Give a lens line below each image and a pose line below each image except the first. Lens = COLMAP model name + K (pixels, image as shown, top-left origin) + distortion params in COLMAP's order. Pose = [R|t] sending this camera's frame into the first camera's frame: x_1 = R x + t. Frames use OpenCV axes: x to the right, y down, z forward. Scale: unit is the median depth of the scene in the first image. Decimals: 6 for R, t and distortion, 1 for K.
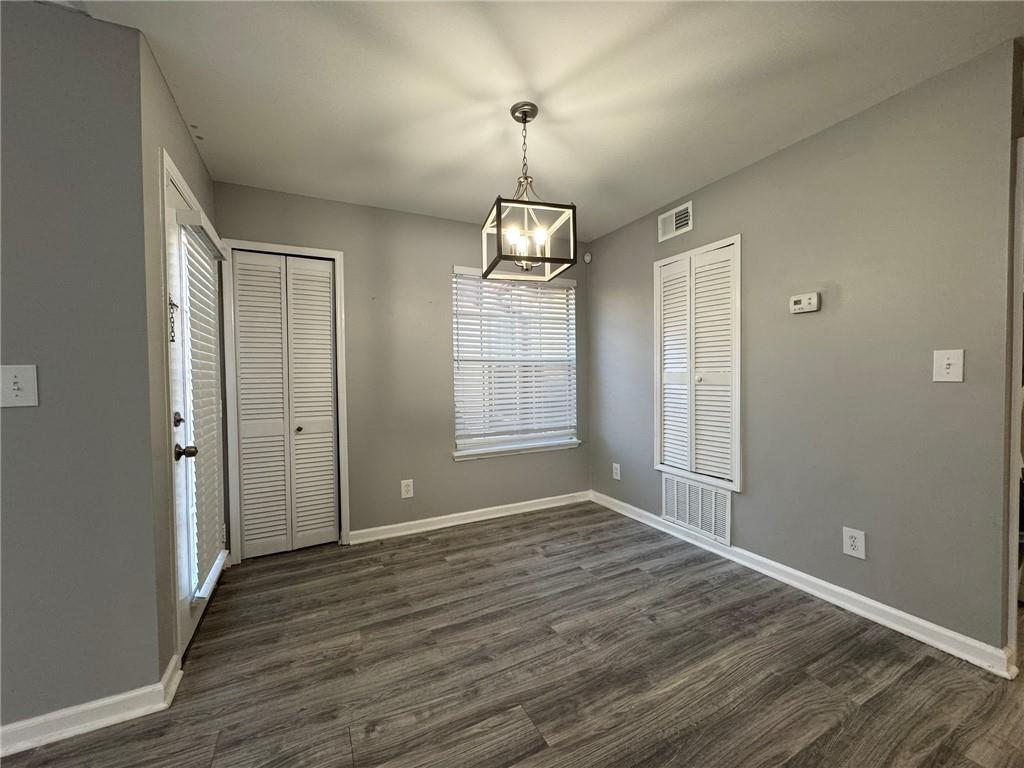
lens RADIAL K [[406.4, 0, 511.9], [0, 406.4, 383.7], [0, 0, 1]] dist [-0.002612, 0.000502]
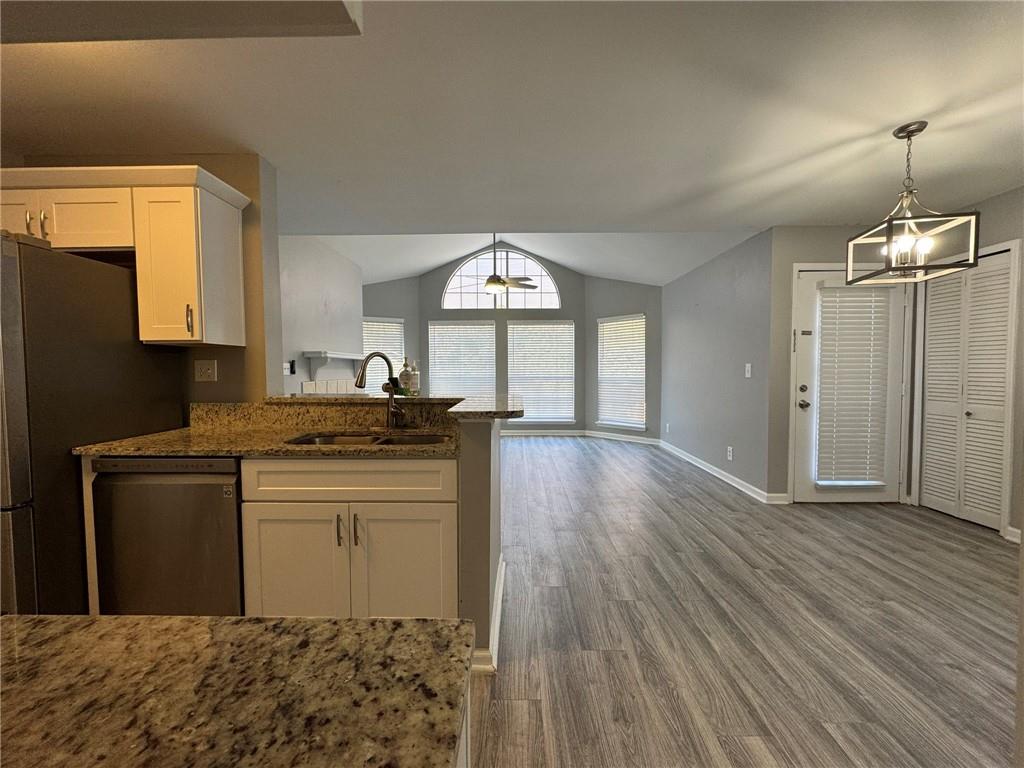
lens RADIAL K [[406.4, 0, 511.2], [0, 406.4, 383.3], [0, 0, 1]] dist [-0.002612, 0.000502]
pose [[-0.467521, 0.052426, -0.882426, 1.136108], [-0.003489, 0.998123, 0.061149, -0.039608], [0.883975, 0.031667, -0.466460, 0.434787]]
